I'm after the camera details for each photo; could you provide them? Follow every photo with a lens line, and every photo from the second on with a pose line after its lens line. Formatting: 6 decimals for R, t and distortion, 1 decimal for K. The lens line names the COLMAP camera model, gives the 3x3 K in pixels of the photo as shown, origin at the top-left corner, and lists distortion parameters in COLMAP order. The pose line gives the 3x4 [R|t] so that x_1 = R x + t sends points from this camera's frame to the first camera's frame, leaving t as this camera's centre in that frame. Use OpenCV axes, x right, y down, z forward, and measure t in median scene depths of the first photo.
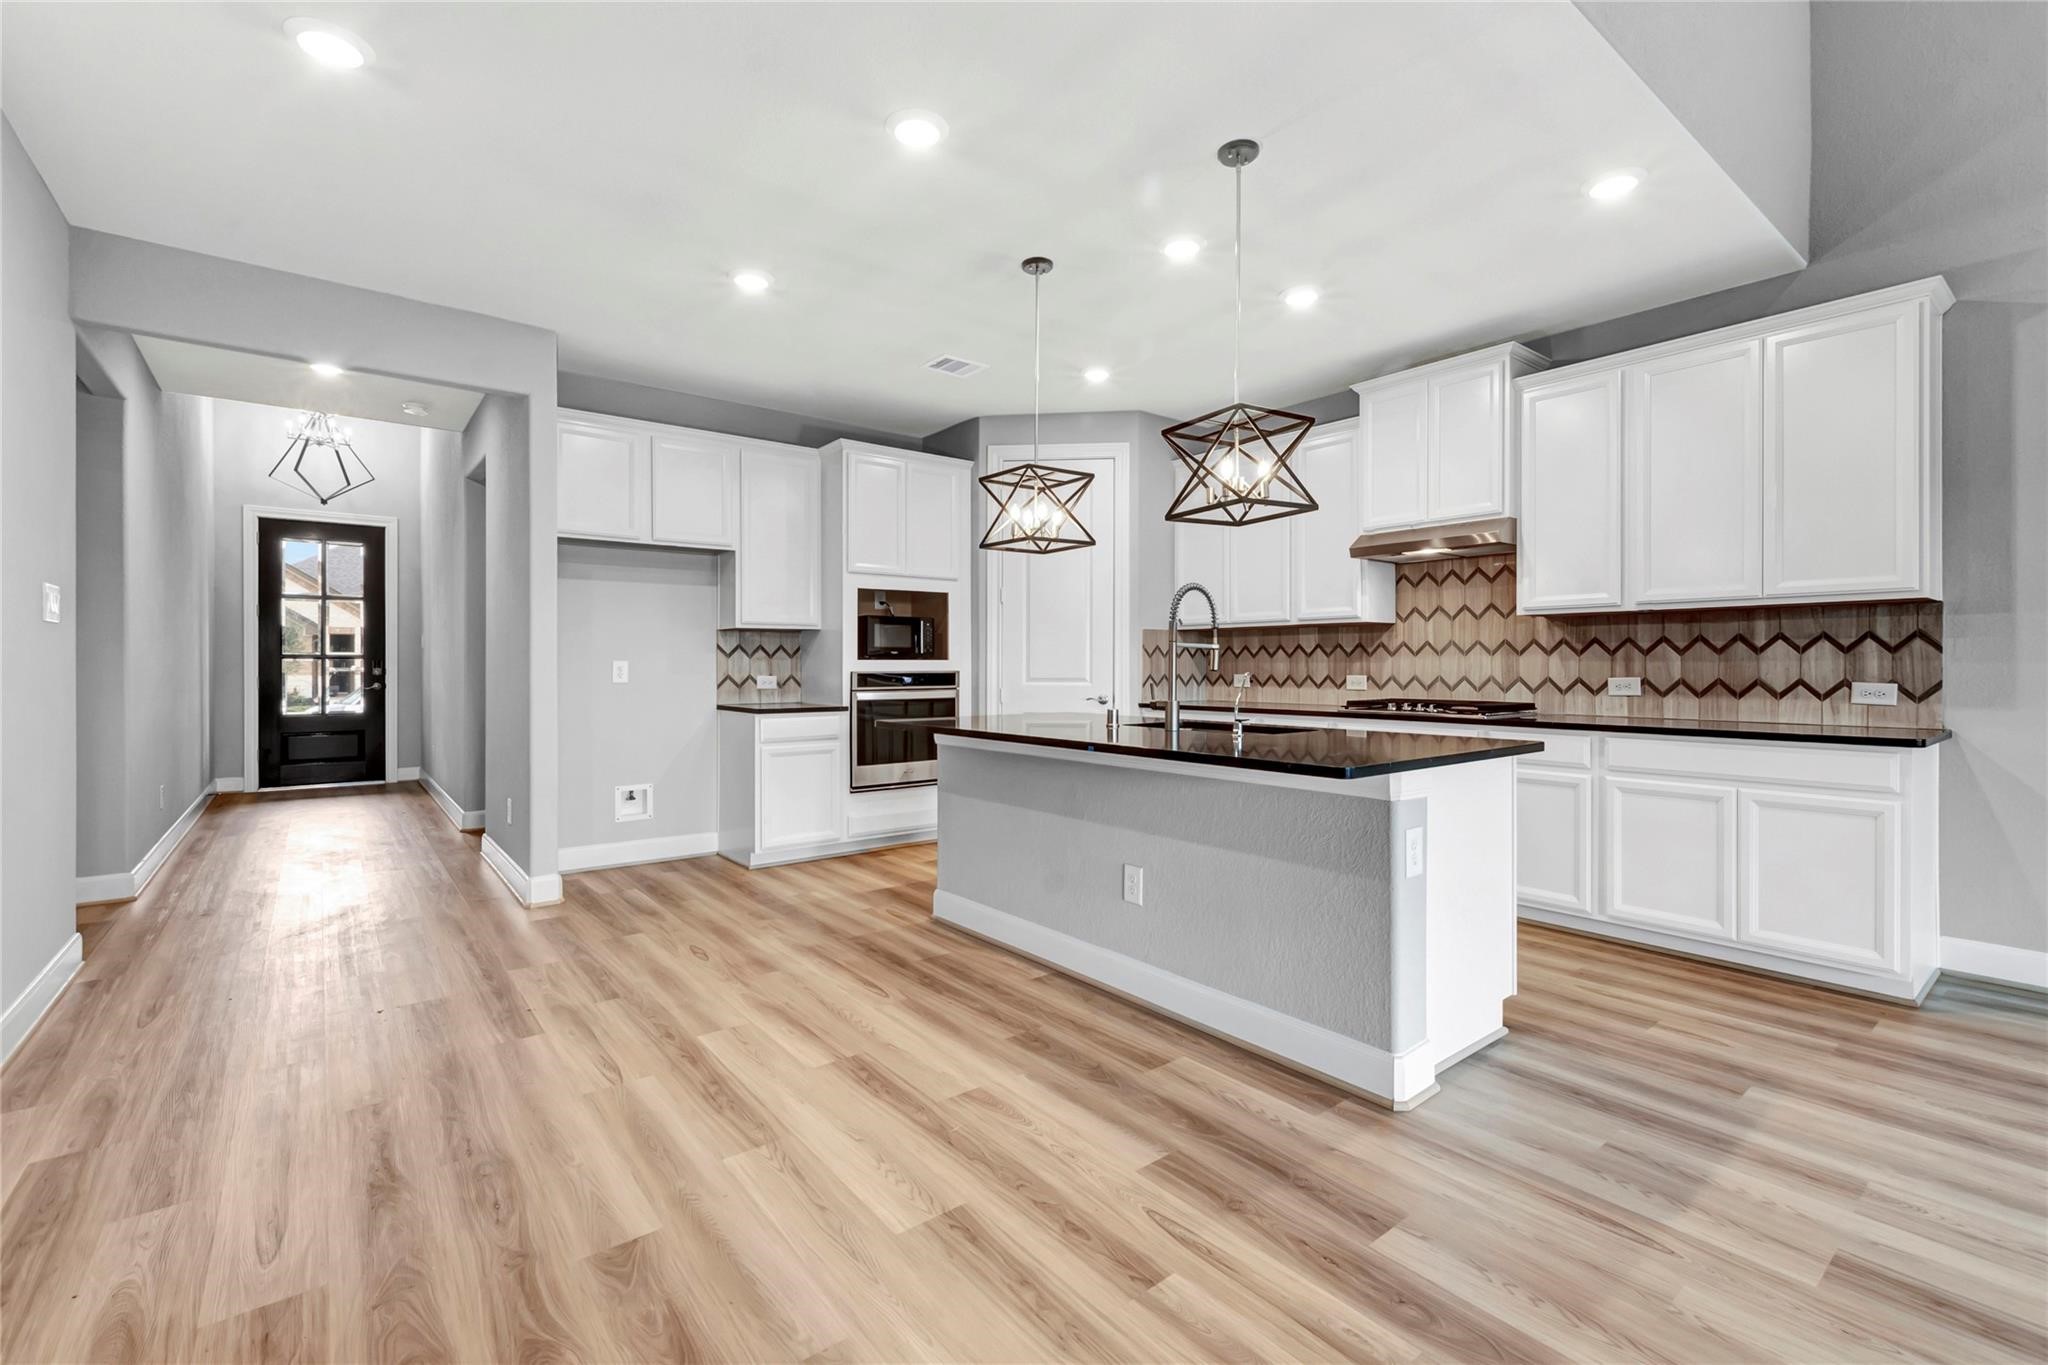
lens RADIAL K [[885.1, 0, 1032.8], [0, 885.1, 666.6], [0, 0, 1]] dist [0.004372, -0.002999]
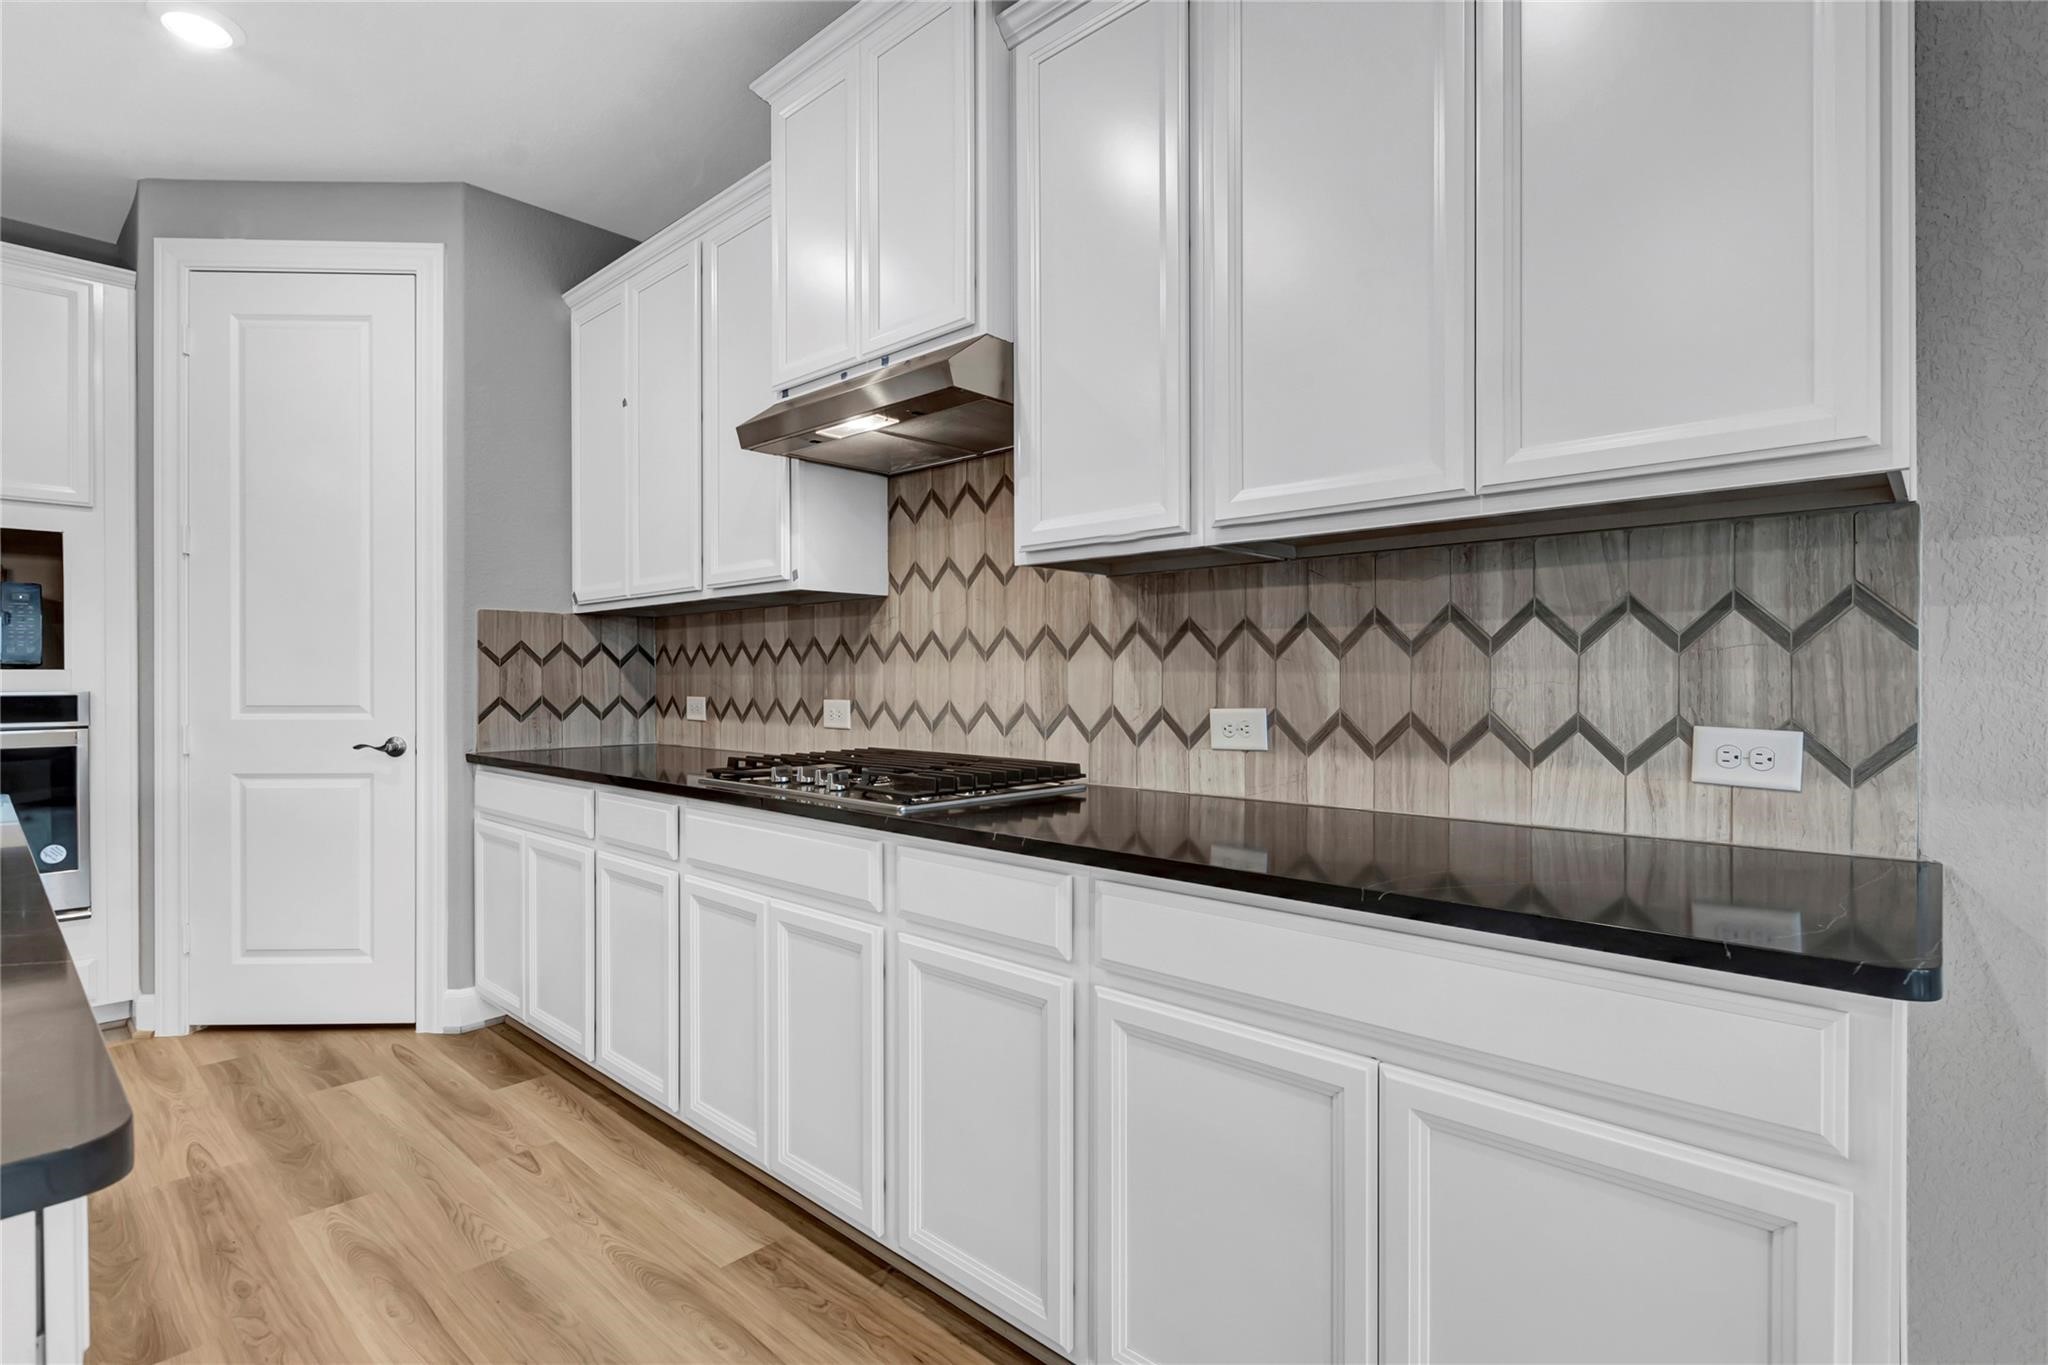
lens RADIAL K [[980.0, 0, 1037.0], [0, 980.0, 682.8], [0, 0, 1]] dist [-0.003519, 0.000004]
pose [[0.987874, -0.000084, 0.155257, 0.577697], [-0.000286, 0.999997, 0.002360, -0.001932], [-0.155257, -0.002376, 0.987871, 0.626050]]
